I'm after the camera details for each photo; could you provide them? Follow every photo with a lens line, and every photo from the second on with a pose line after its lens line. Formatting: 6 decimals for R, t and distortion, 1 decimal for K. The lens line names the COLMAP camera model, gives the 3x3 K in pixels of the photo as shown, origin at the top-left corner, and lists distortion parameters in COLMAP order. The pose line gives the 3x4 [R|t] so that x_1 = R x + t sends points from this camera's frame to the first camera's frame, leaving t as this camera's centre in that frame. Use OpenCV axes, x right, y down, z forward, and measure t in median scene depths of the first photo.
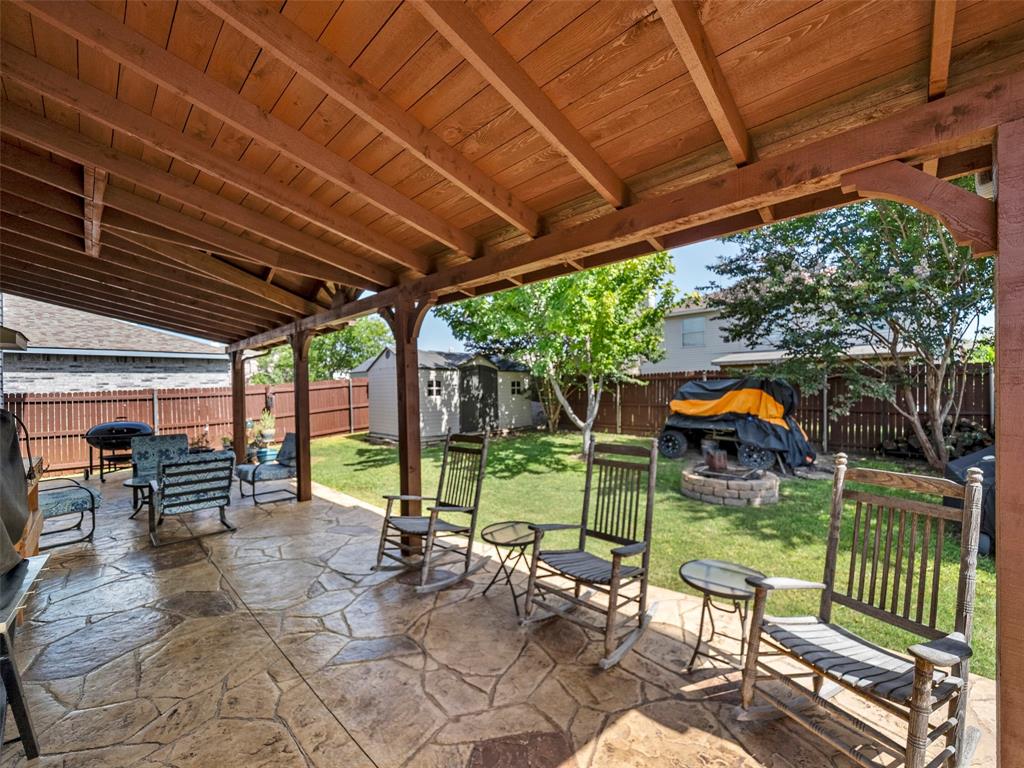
lens RADIAL K [[416.2, 0, 512.2], [0, 416.2, 383.8], [0, 0, 1]] dist [-0.003373, 0.000199]
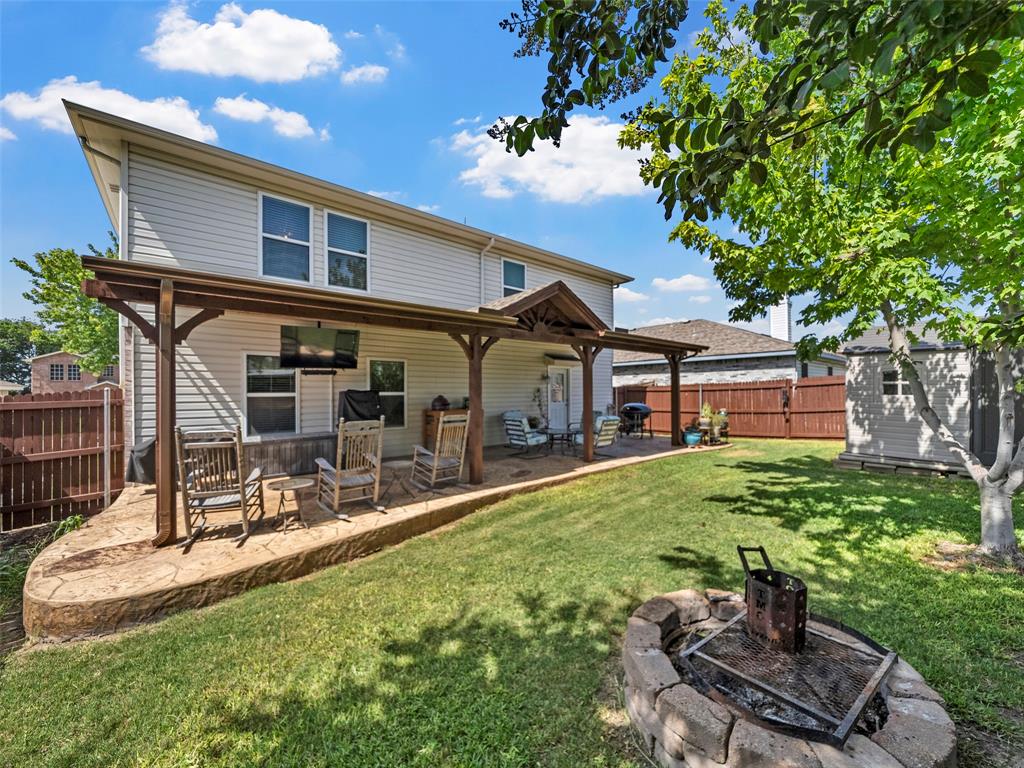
lens RADIAL K [[377.6, 0, 504.4], [0, 377.6, 385.6], [0, 0, 1]] dist [0.002676, 0.000117]
pose [[-0.121135, 0.006976, -0.992611, 0.440286], [0.024246, 0.999698, 0.004067, -0.001802], [0.992340, -0.023574, -0.121268, 0.450099]]
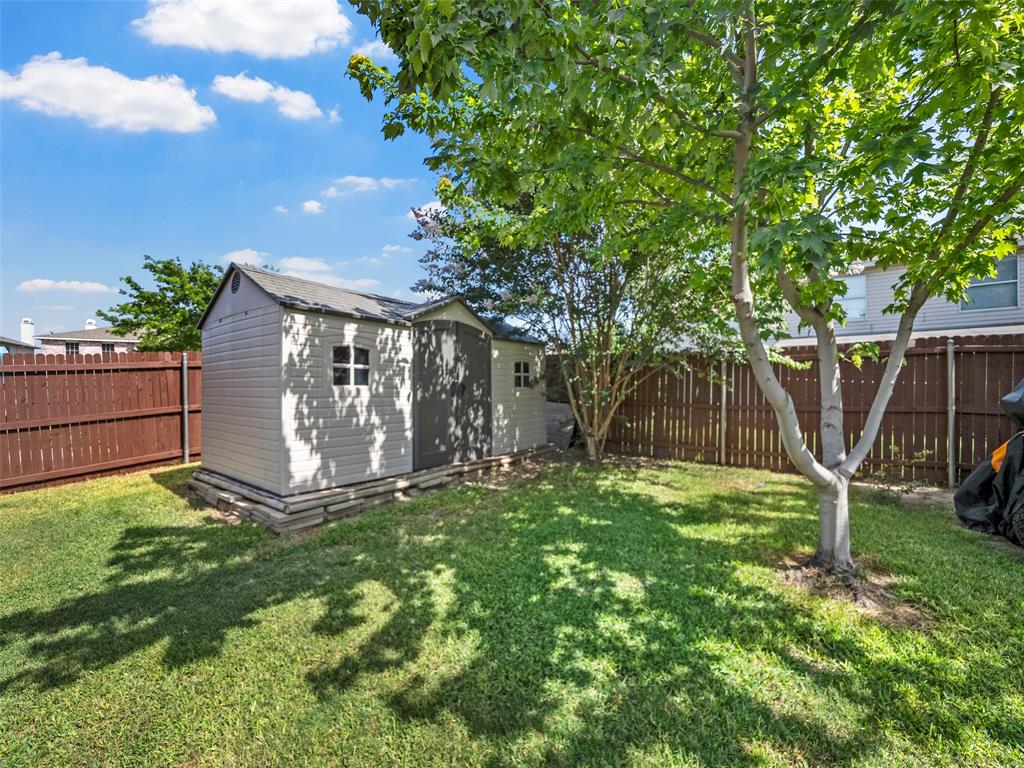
lens RADIAL K [[416.2, 0, 504.9], [0, 416.2, 393.7], [0, 0, 1]] dist [-0.003373, 0.000199]
pose [[0.993185, 0.010458, 0.116077, -0.081556], [-0.013098, 0.999672, 0.022001, 0.025572], [-0.115809, -0.023372, 0.992996, 0.551564]]
